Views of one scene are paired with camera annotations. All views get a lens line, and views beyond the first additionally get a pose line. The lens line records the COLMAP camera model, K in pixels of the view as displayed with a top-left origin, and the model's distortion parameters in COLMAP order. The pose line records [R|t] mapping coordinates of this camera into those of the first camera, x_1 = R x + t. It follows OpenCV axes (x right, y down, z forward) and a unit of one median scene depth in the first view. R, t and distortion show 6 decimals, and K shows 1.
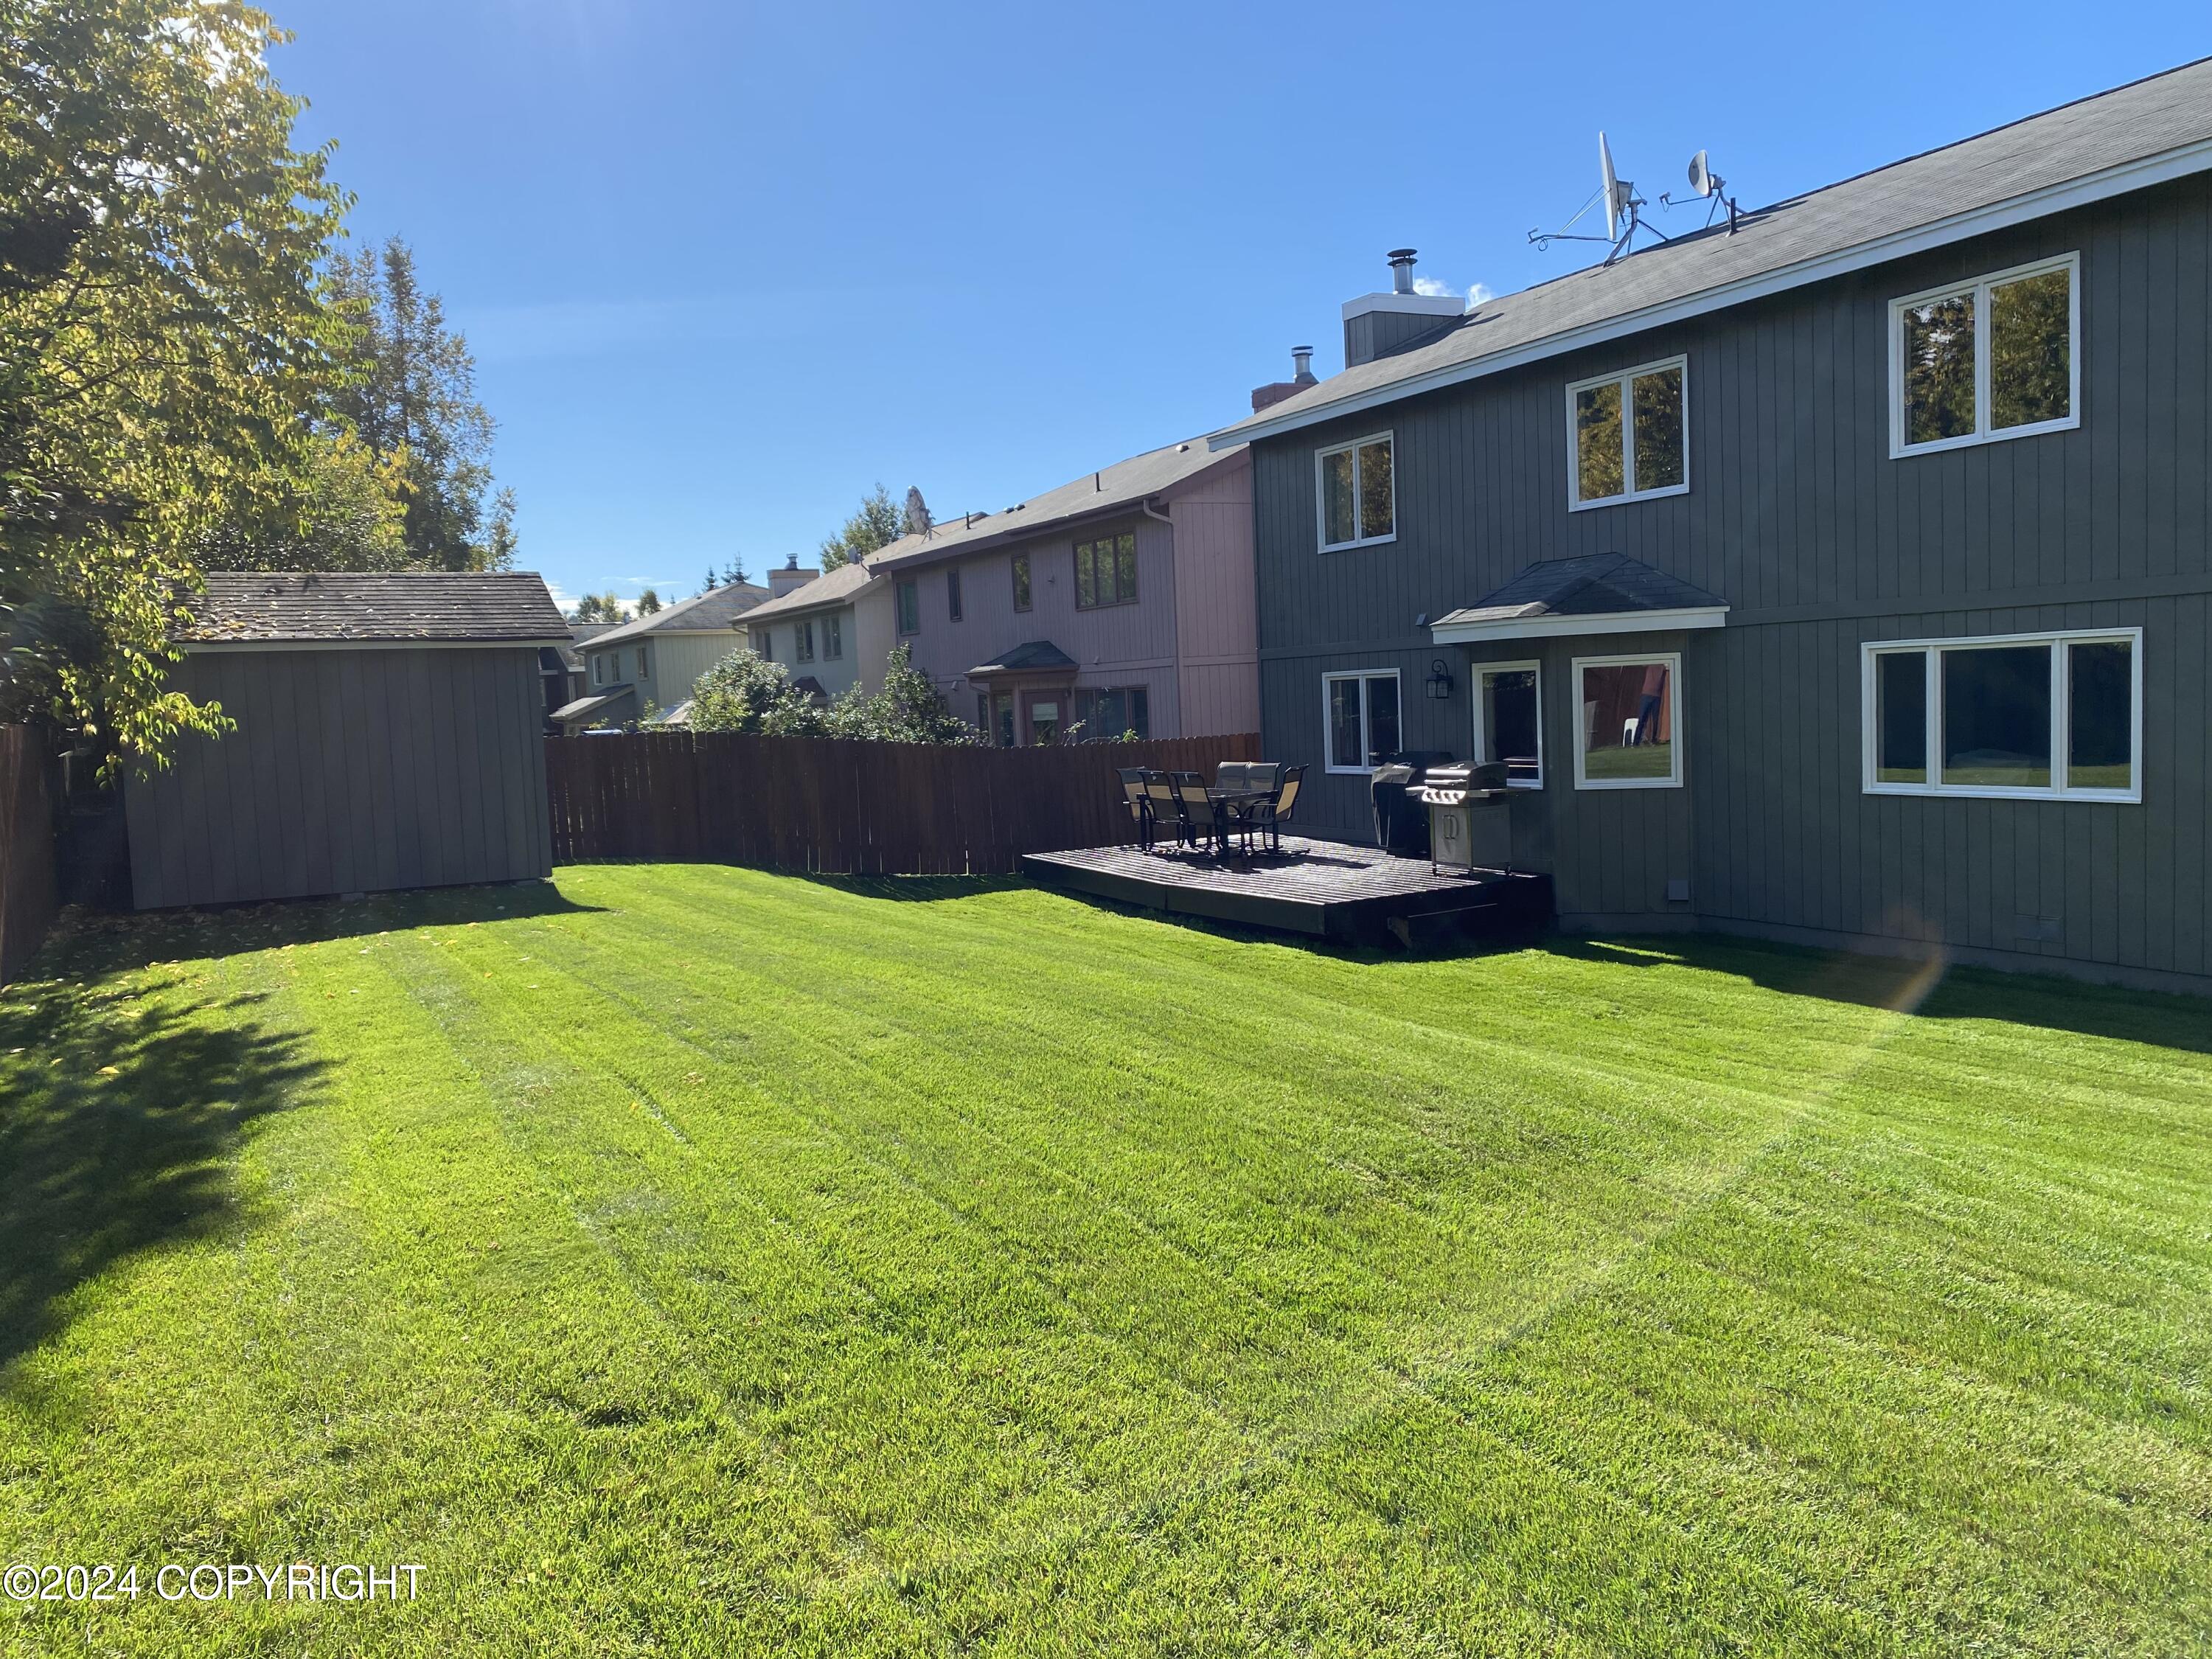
lens RADIAL K [[1705.9, 0, 1086.3], [0, 1705.9, 842.0], [0, 0, 1]] dist [0.083627, -0.116860]
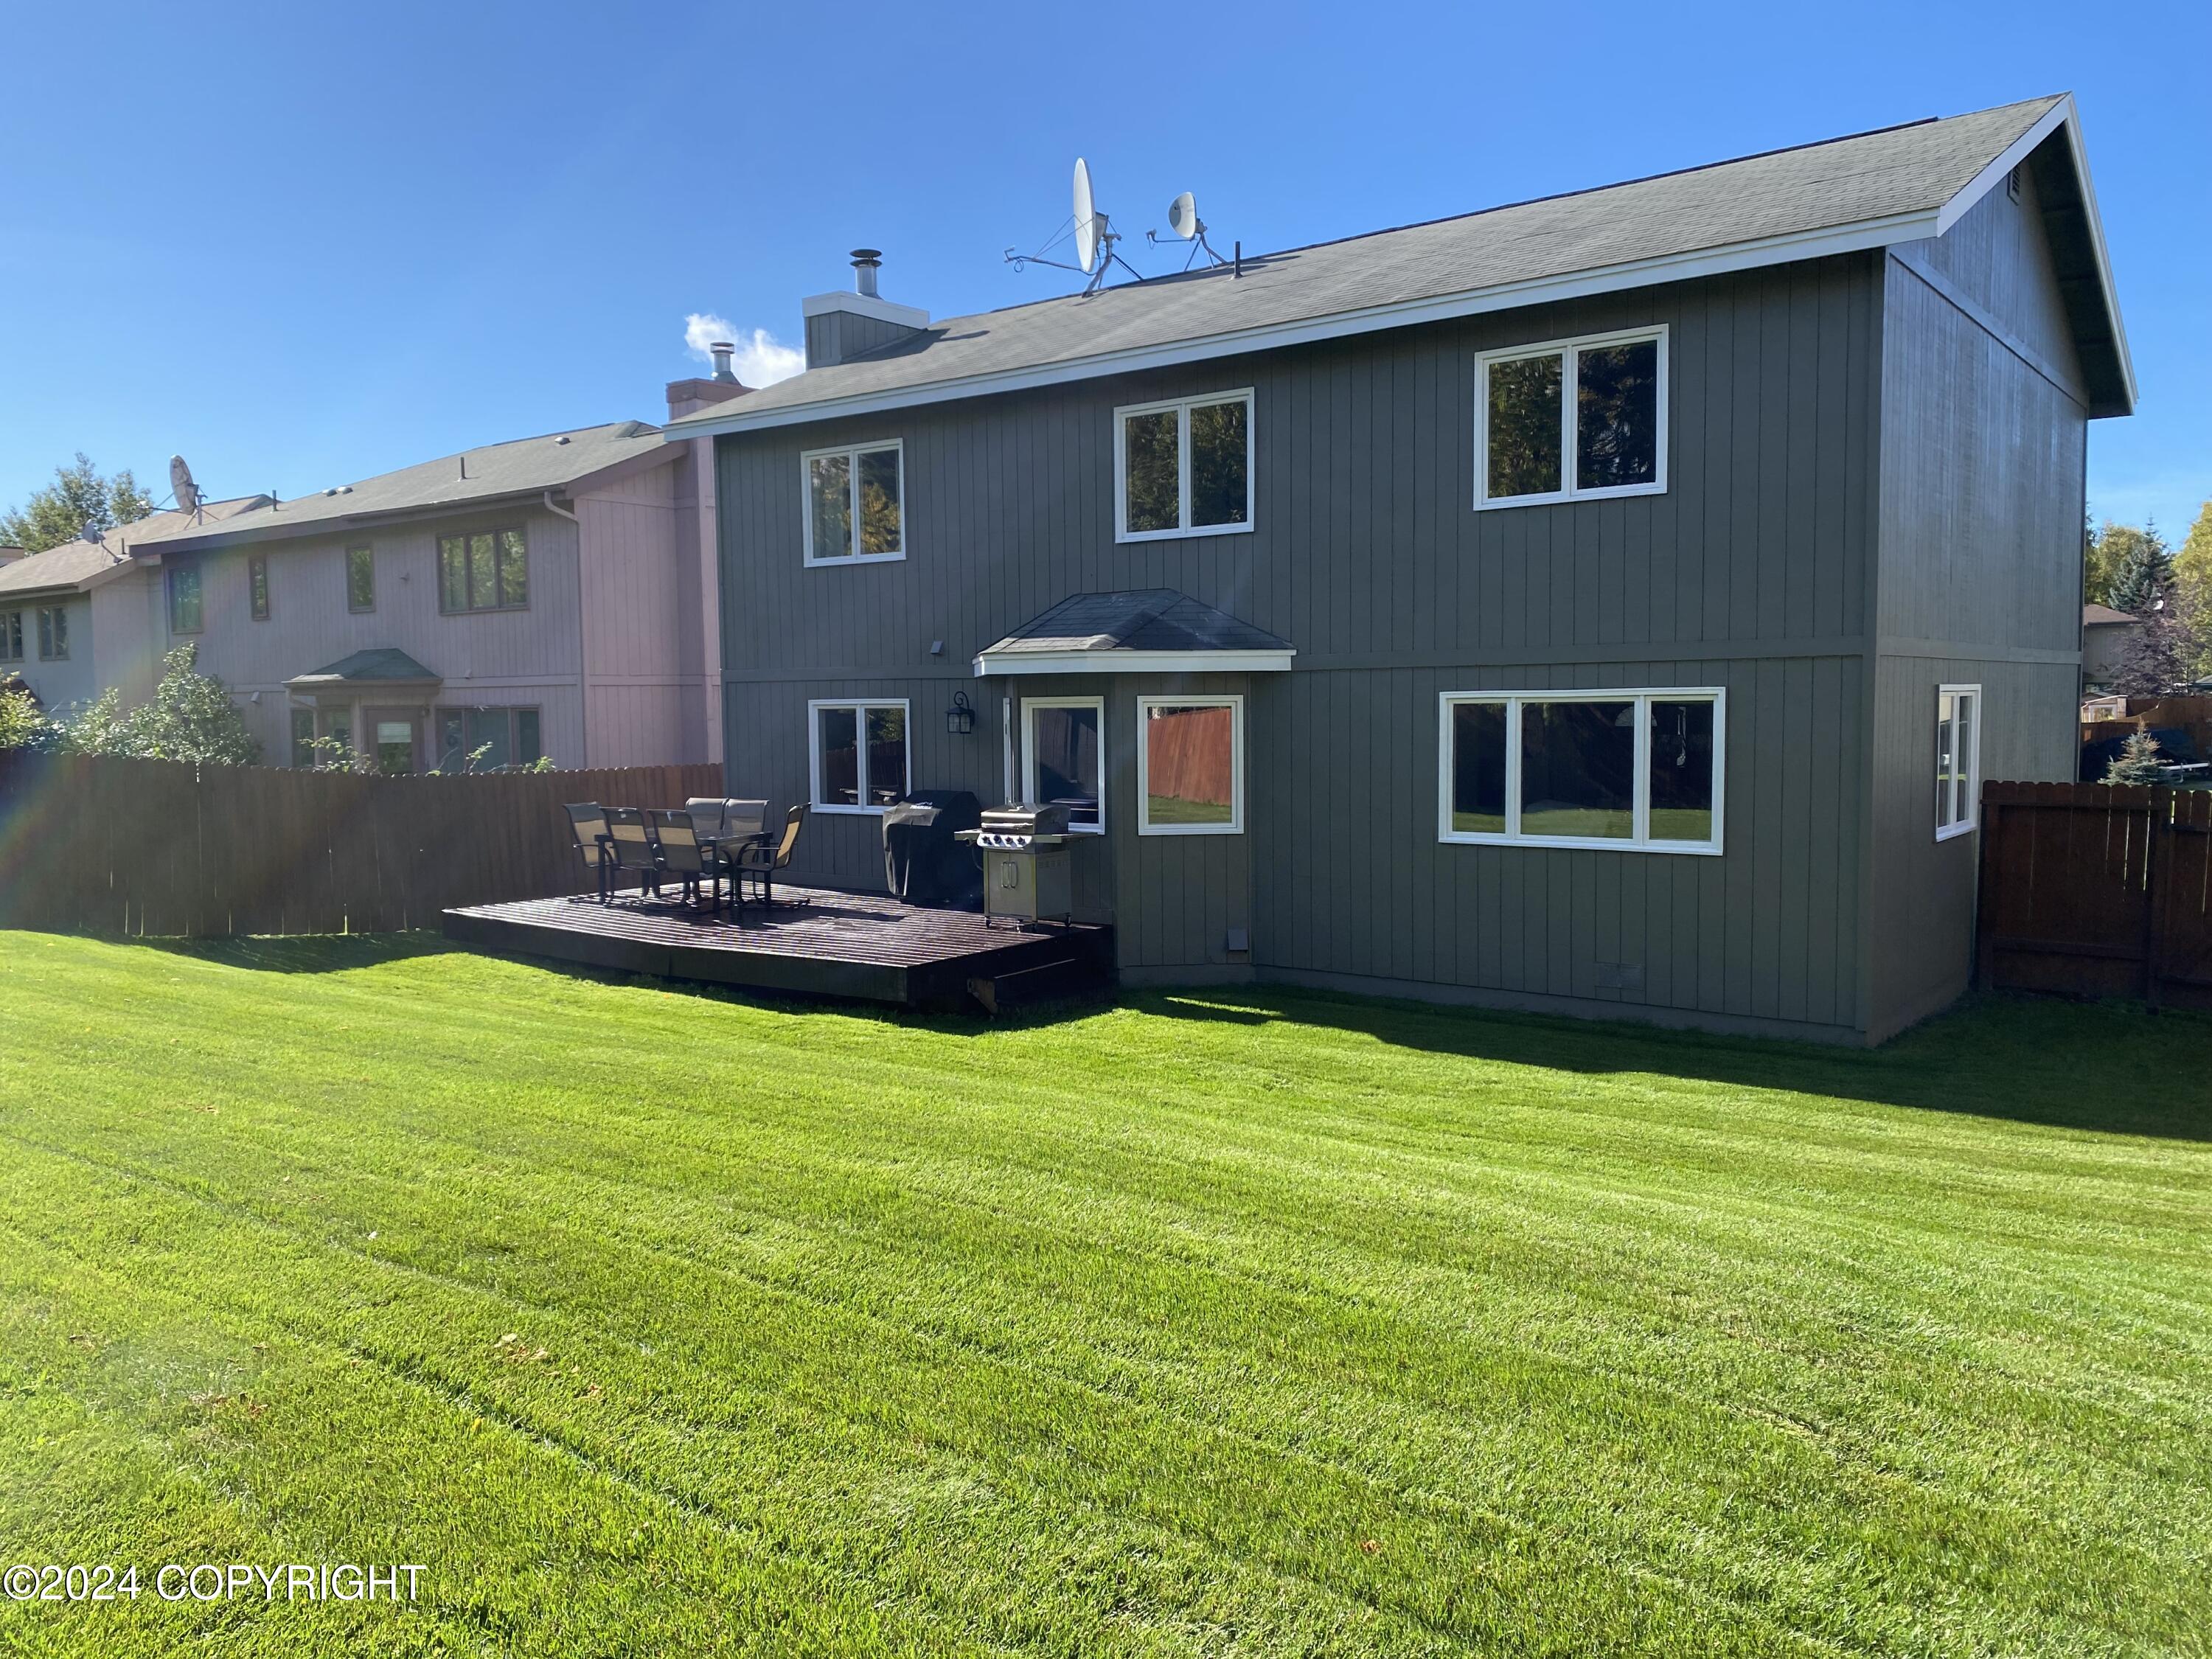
lens RADIAL K [[1705.9, 0, 1105.6], [0, 1705.9, 829.2], [0, 0, 1]] dist [0.083627, -0.116860]
pose [[0.906496, 0.006556, 0.422163, -0.111123], [0.004870, 0.999651, -0.025983, -0.008390], [-0.422186, 0.025609, 0.906148, 0.141029]]
